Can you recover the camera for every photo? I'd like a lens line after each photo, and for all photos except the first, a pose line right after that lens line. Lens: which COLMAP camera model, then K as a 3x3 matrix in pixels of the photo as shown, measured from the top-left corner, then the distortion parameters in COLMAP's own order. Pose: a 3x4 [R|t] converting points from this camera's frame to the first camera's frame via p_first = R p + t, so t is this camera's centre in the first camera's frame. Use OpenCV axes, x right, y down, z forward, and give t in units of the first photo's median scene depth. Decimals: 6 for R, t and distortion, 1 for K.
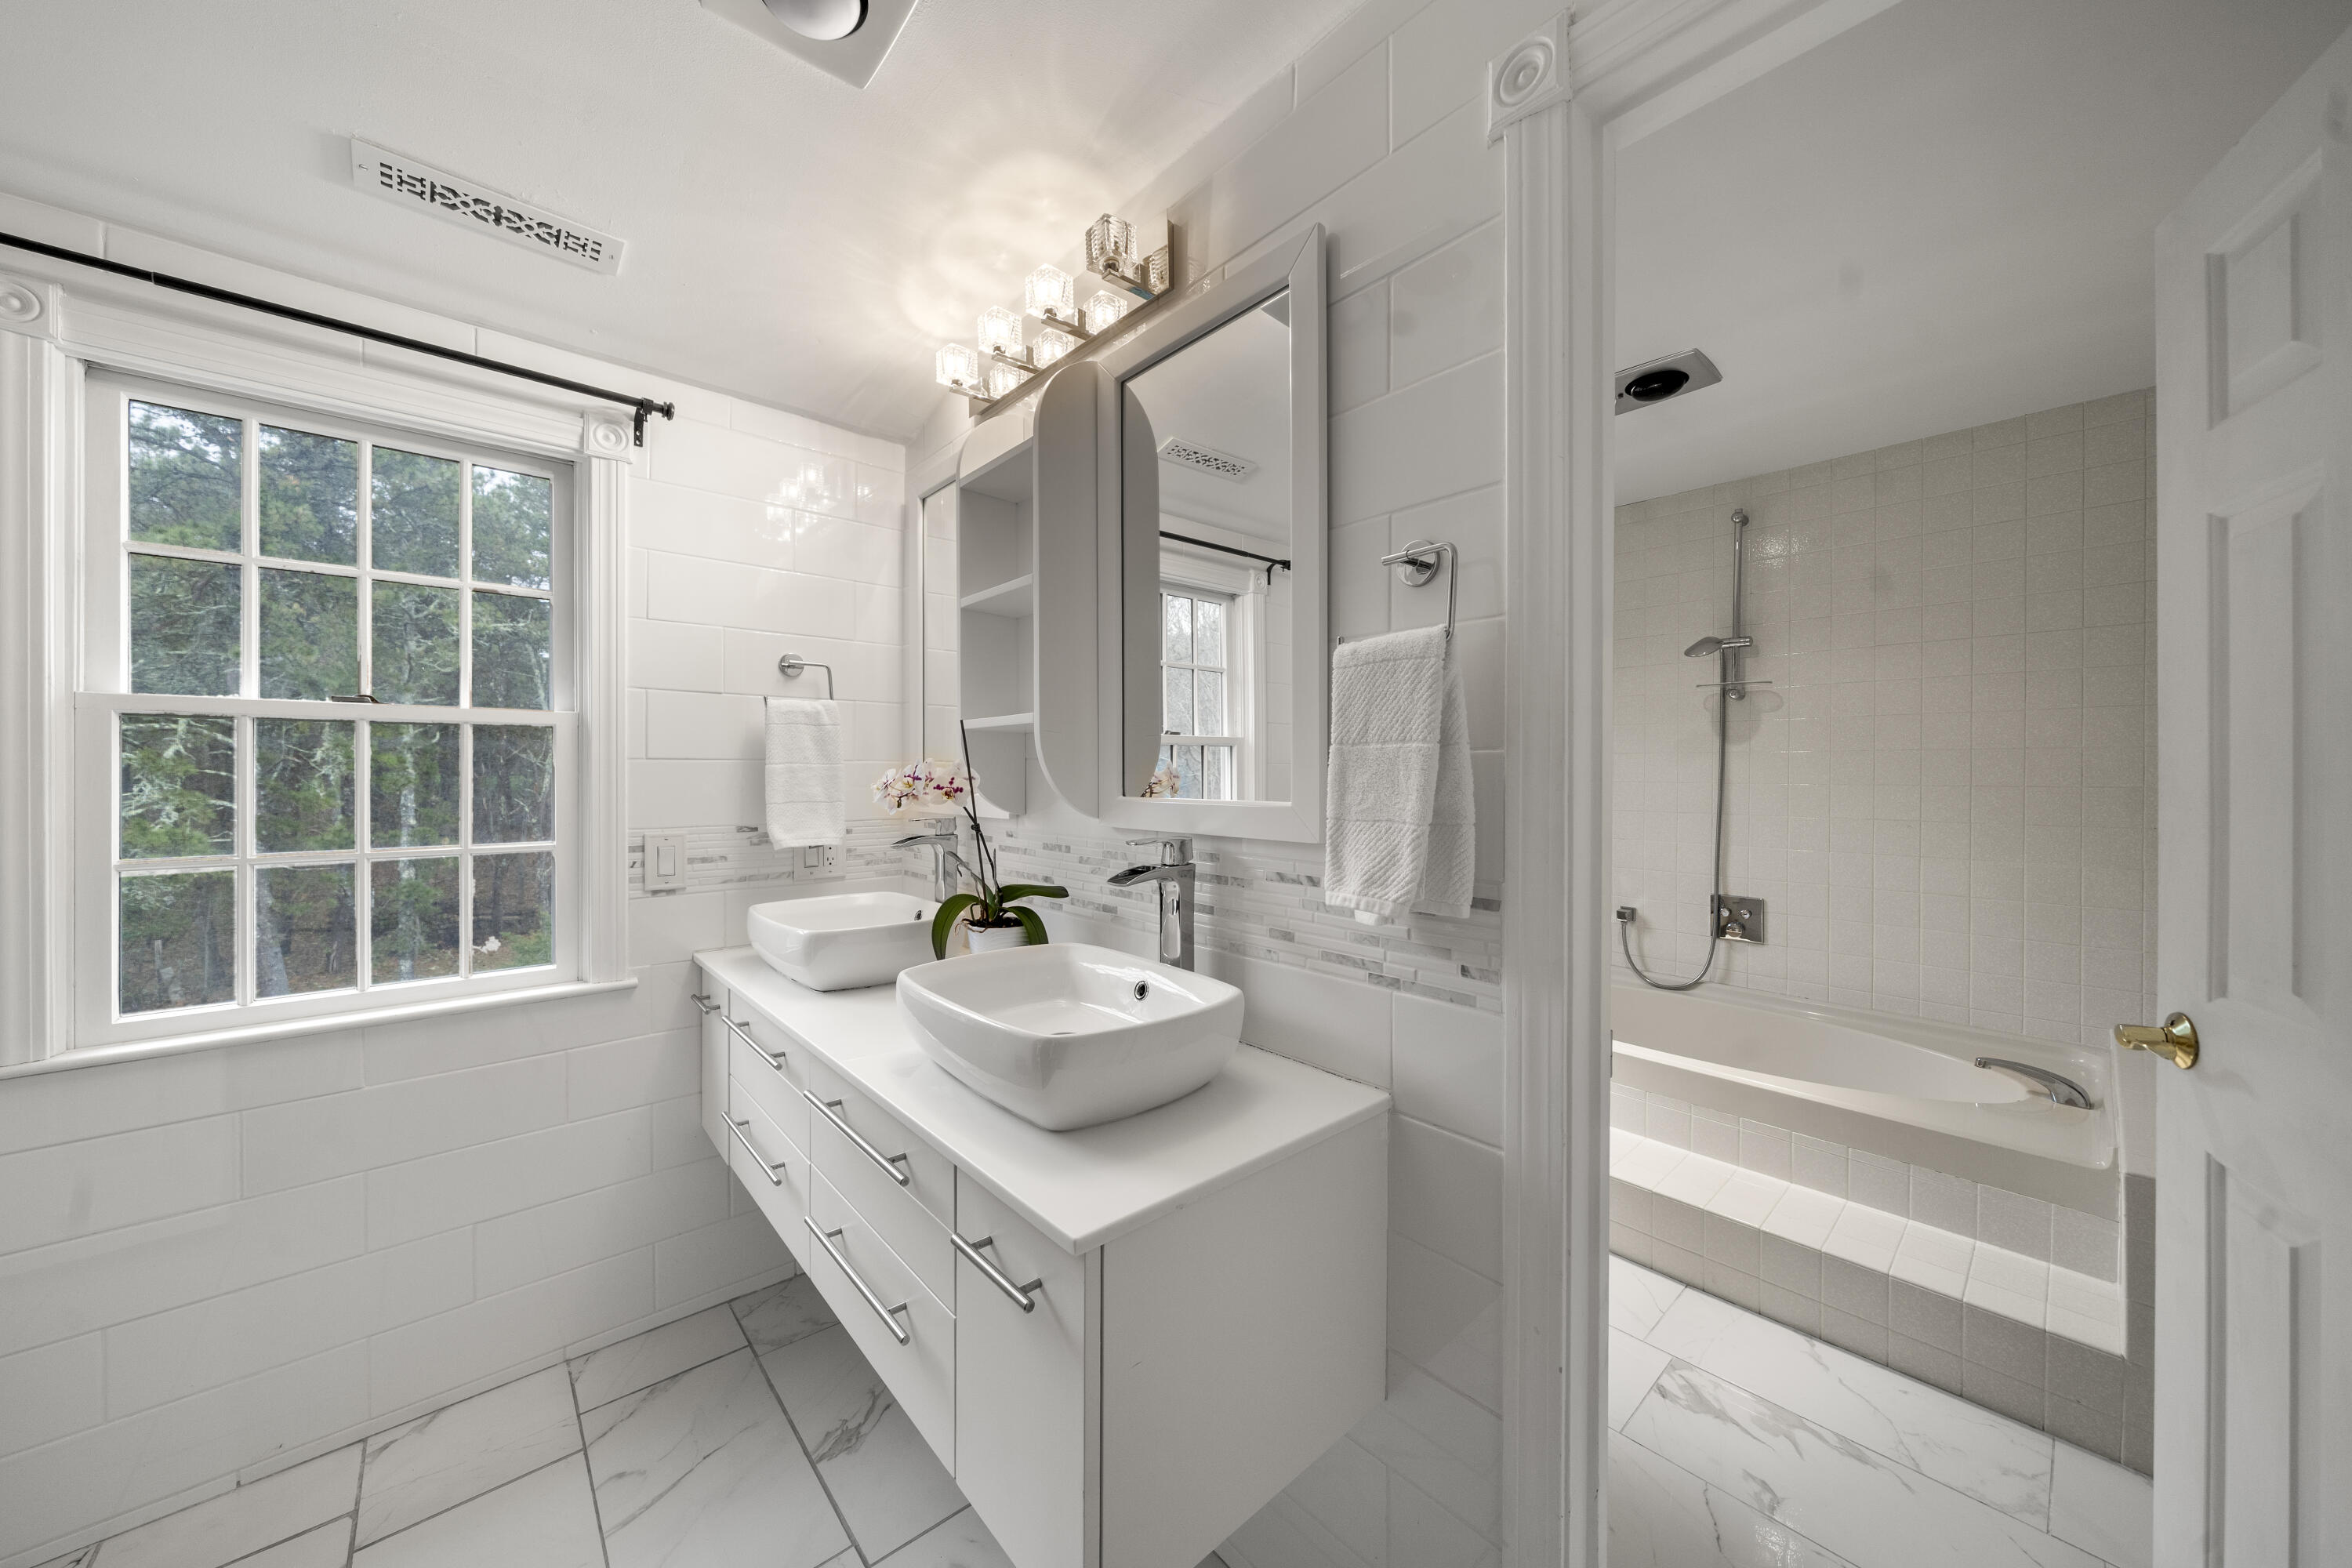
lens RADIAL K [[796.8, 0, 1180.4], [0, 796.8, 768.3], [0, 0, 1]] dist [-0.009548, -0.000052]
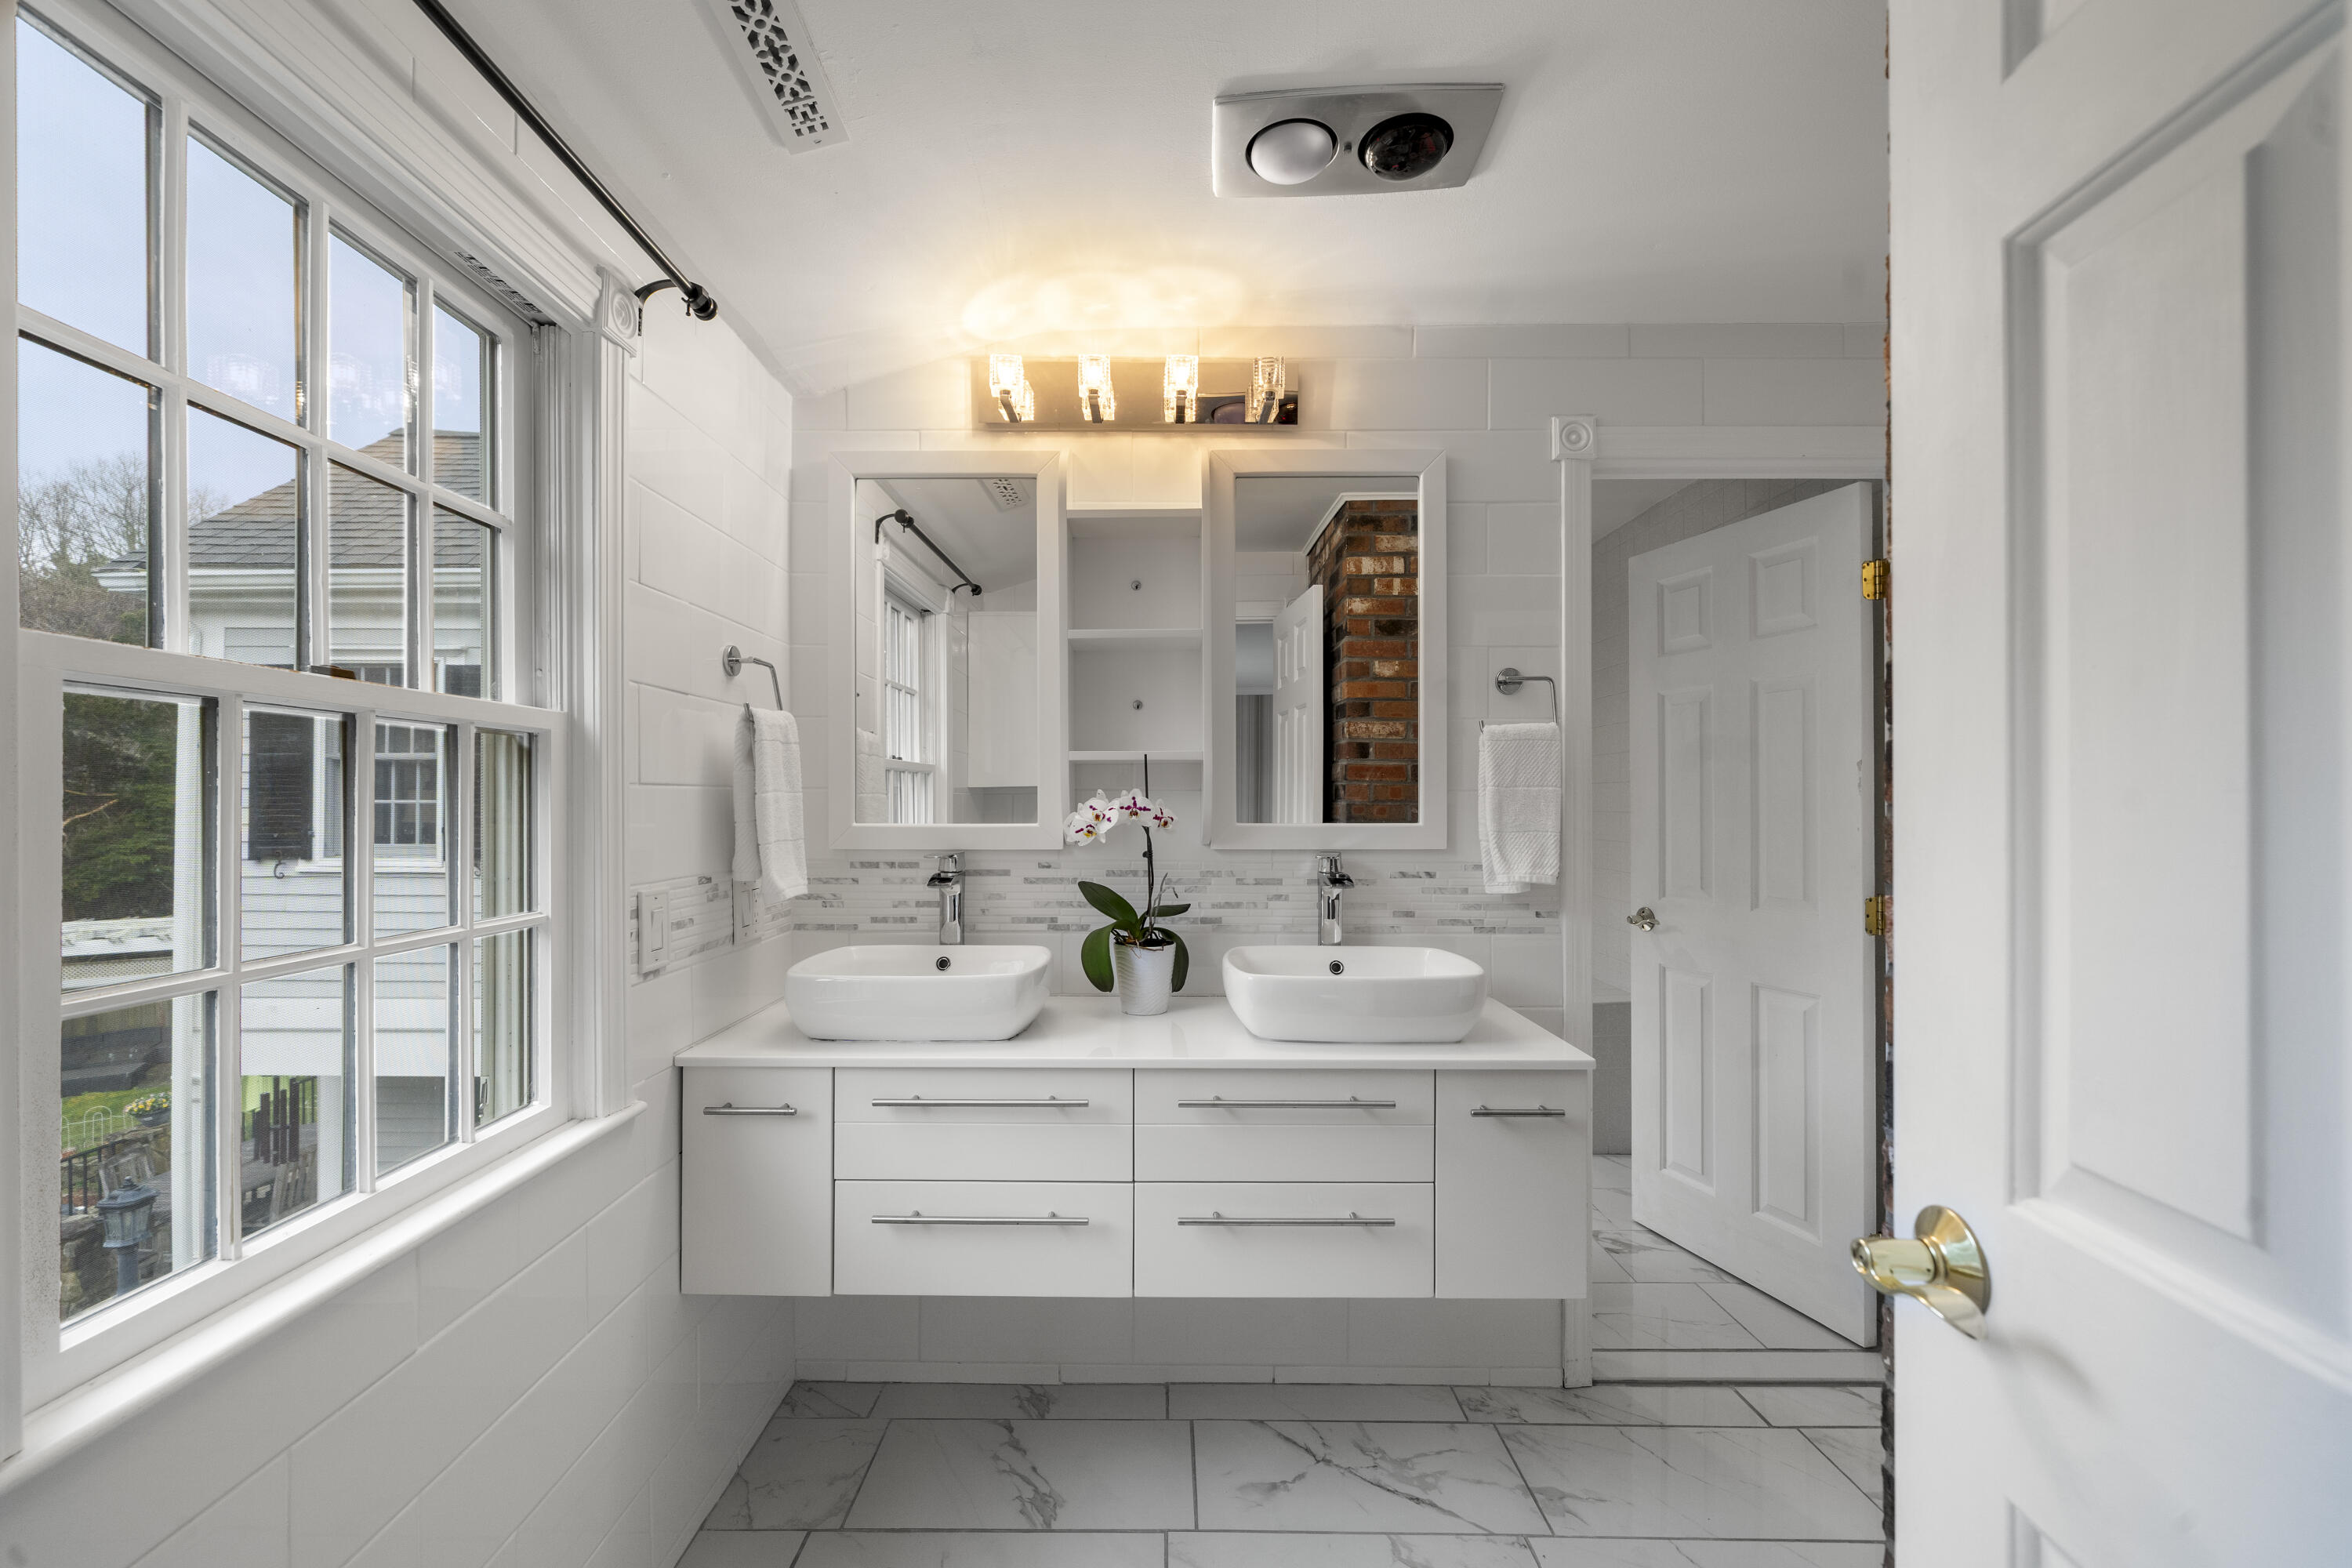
lens RADIAL K [[926.2, 0, 1143.9], [0, 926.2, 789.4], [0, 0, 1]] dist [-0.001803, -0.000169]
pose [[0.680601, 0.009593, 0.732591, -1.276032], [-0.005585, 0.999953, -0.007906, -0.004533], [-0.732633, 0.001289, 0.680623, 0.163238]]
